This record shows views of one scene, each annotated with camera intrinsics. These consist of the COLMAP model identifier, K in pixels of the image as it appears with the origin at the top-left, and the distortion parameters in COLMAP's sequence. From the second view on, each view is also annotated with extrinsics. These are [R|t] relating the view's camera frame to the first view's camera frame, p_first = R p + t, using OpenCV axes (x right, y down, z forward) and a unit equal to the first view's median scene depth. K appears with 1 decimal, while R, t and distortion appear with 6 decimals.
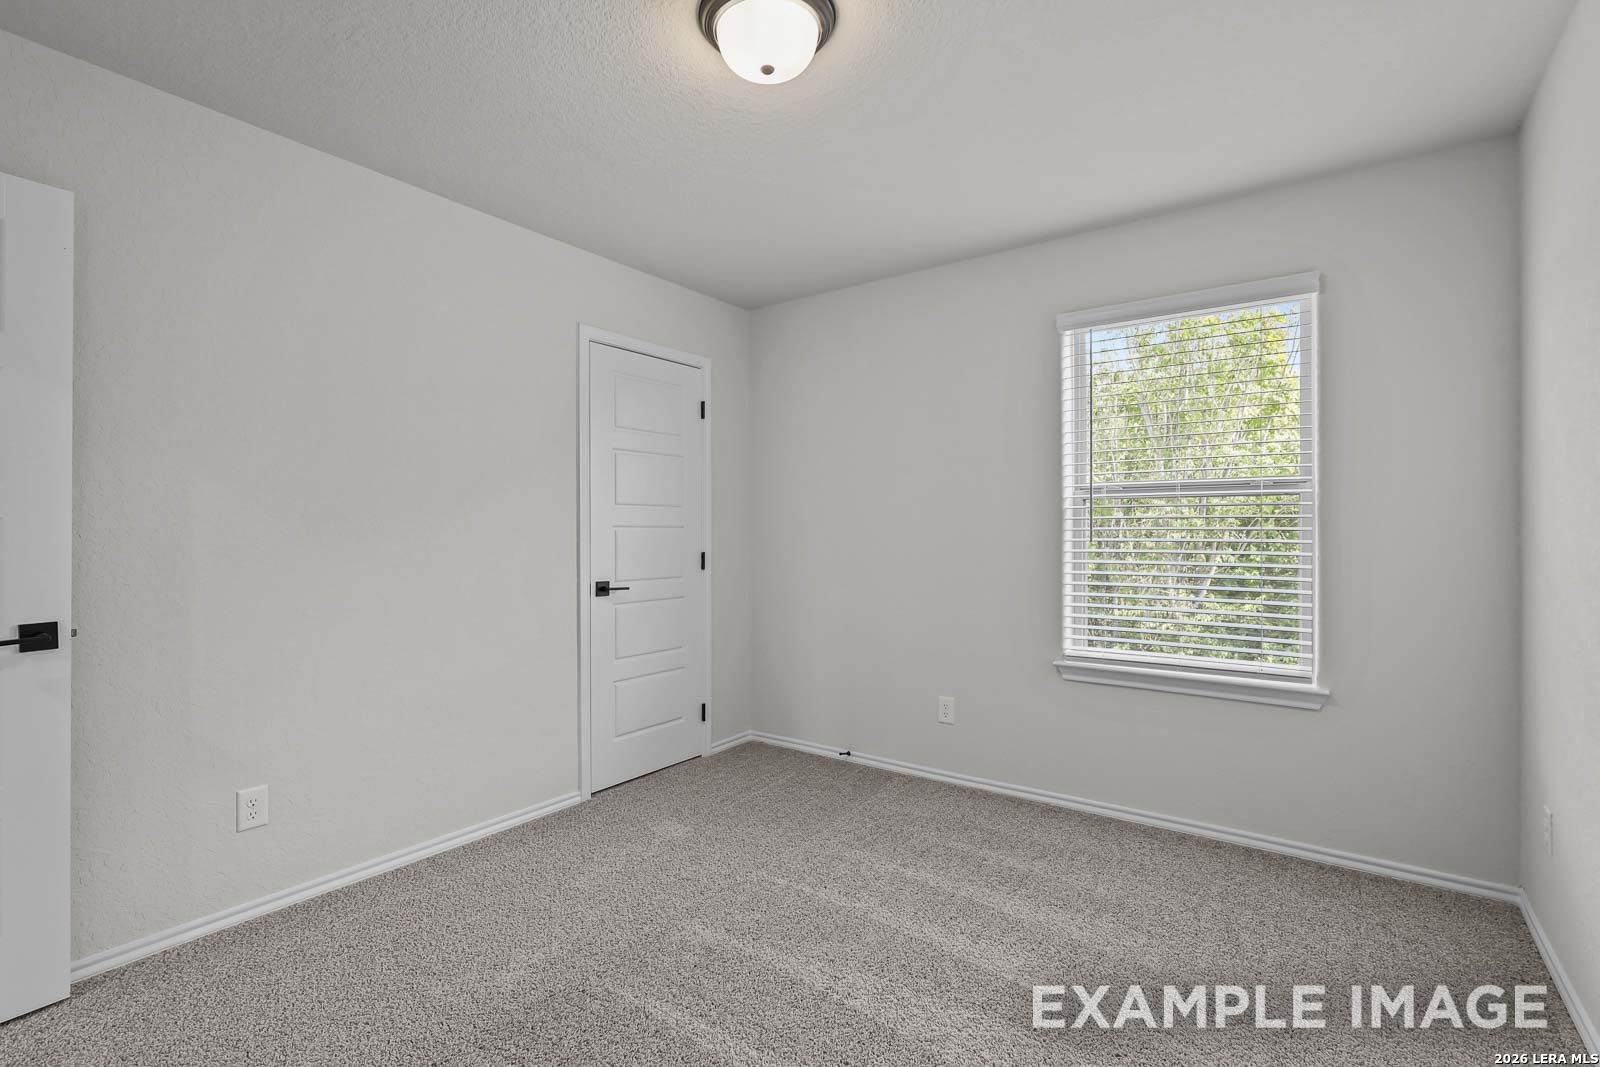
lens RADIAL K [[740.3, 0, 795.5], [0, 740.3, 528.8], [0, 0, 1]] dist [-0.001541, -0.000365]
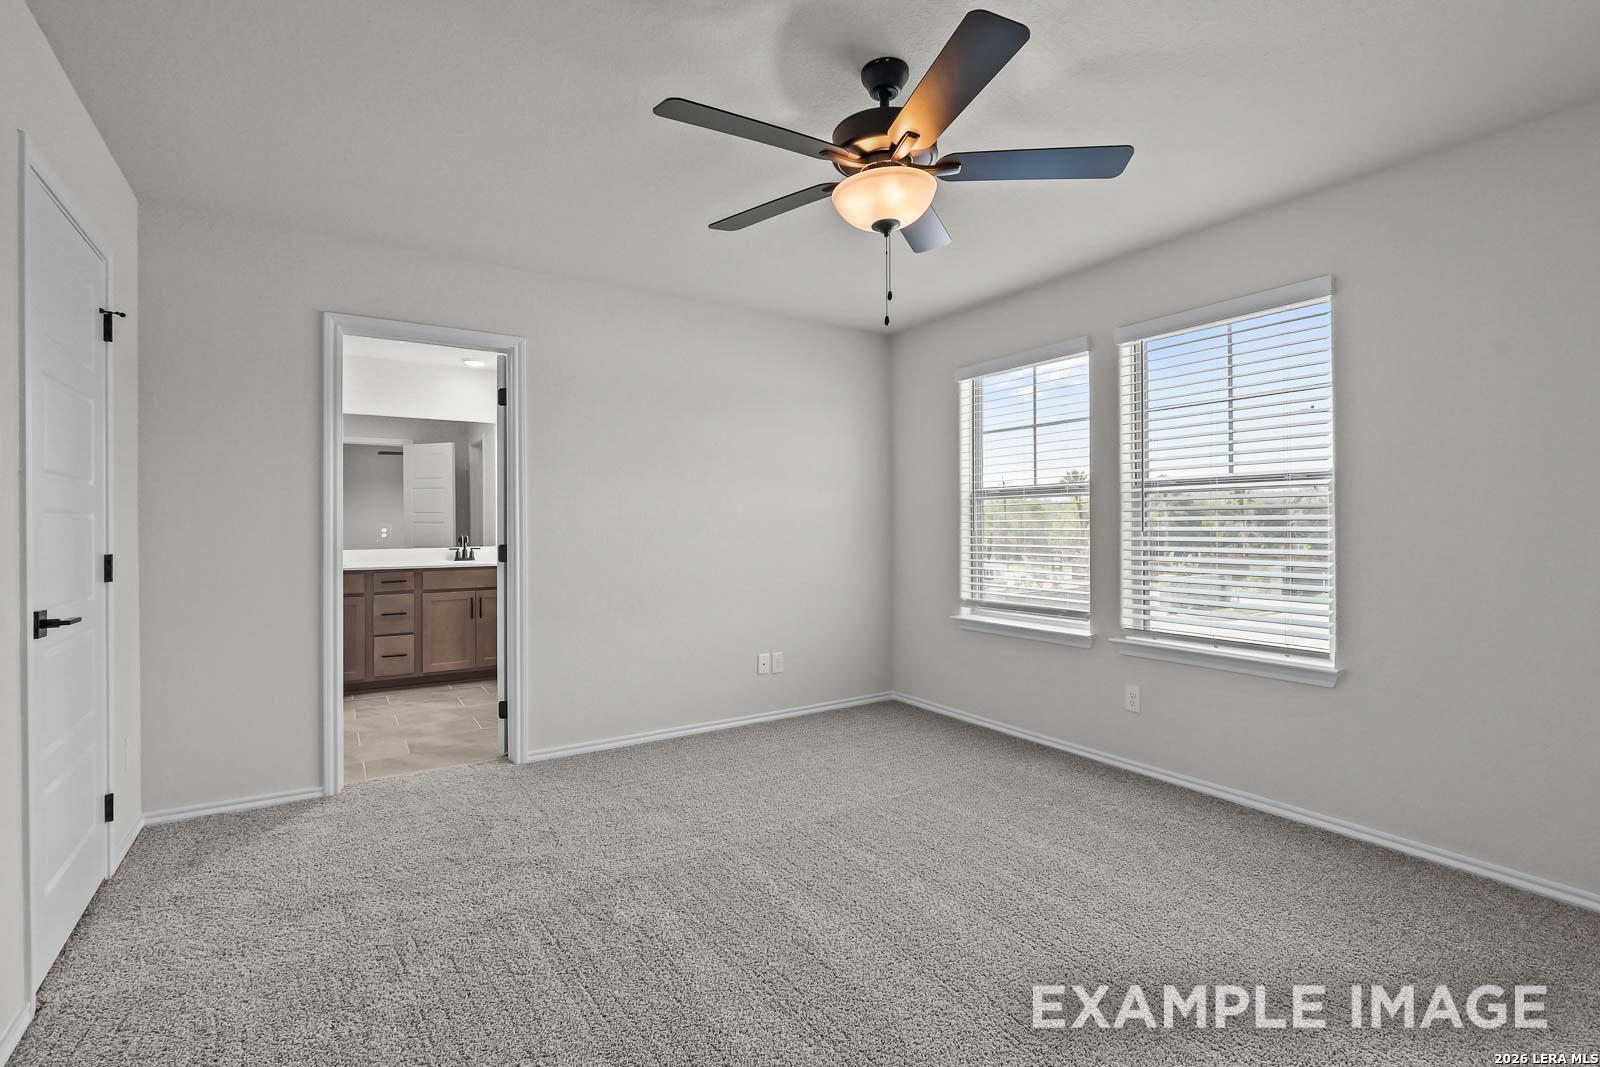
lens RADIAL K [[740.3, 0, 795.5], [0, 740.3, 528.8], [0, 0, 1]] dist [-0.001541, -0.000365]
pose [[0.930410, -0.003793, -0.366500, 0.315855], [0.007086, 0.999946, 0.007640, 0.000681], [0.366451, -0.009705, 0.930387, -0.225423]]
